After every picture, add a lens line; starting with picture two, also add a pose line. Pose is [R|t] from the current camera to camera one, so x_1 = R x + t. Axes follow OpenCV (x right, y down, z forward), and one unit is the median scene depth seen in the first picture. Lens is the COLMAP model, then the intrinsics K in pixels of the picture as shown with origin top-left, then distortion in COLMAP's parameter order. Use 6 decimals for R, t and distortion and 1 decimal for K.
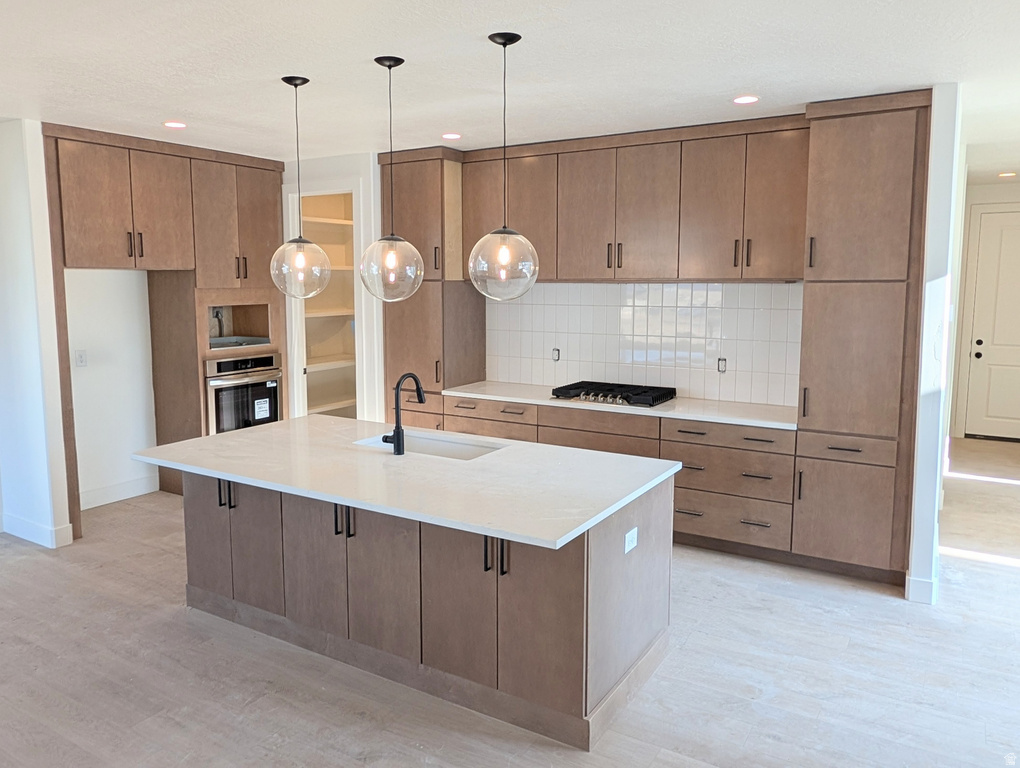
lens RADIAL K [[750.4, 0, 491.6], [0, 750.4, 378.5], [0, 0, 1]] dist [0.002968, -0.004266]
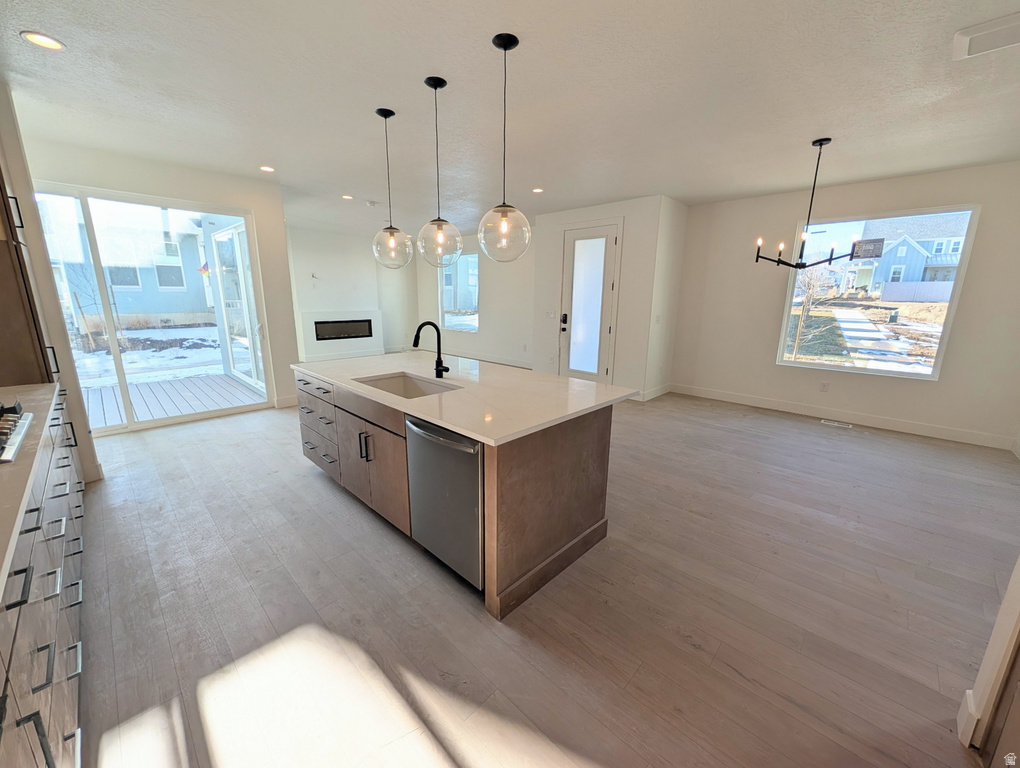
lens RADIAL K [[399.4, 0, 510.0], [0, 399.4, 384.0], [0, 0, 1]] dist [-0.000468, 0.000022]
pose [[-0.979828, -0.054675, 0.192219, -0.401892], [0.014372, 0.940078, 0.340656, -0.147171], [-0.199326, 0.336547, -0.920329, 1.679256]]
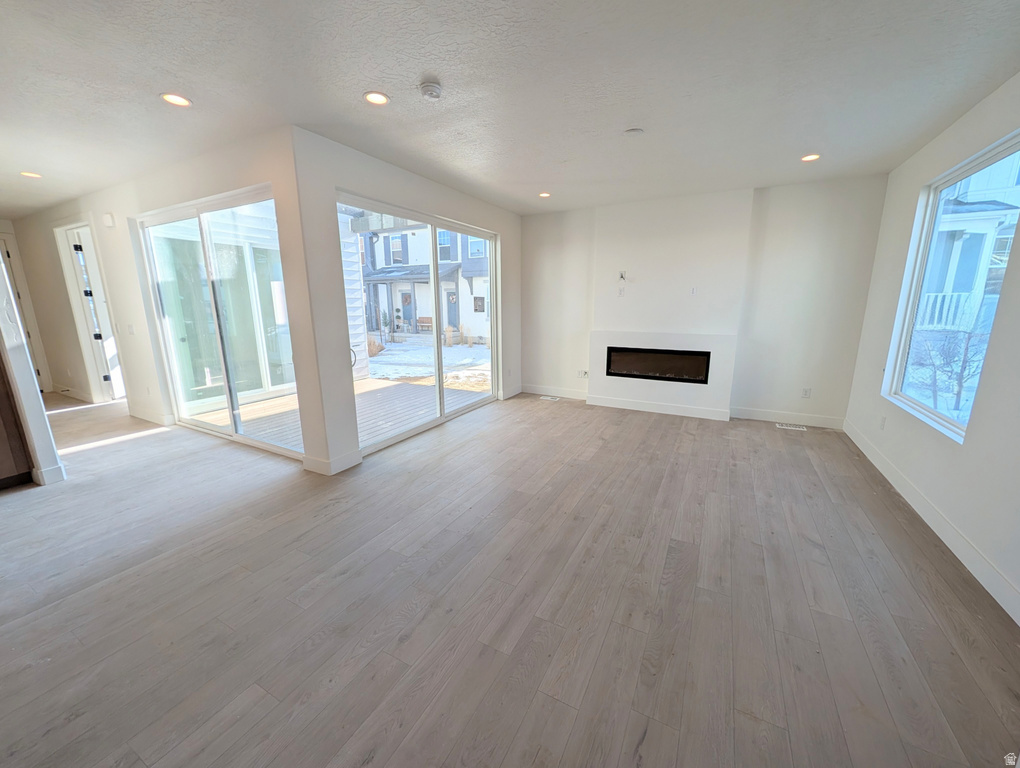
lens RADIAL K [[392.5, 0, 510.0], [0, 392.5, 384.0], [0, 0, 1]] dist [0.001218, -0.000011]
pose [[-0.071740, -0.202779, 0.976593, -0.276173], [0.131164, 0.968695, 0.210775, 0.061734], [-0.988762, 0.143215, -0.042897, 0.091323]]
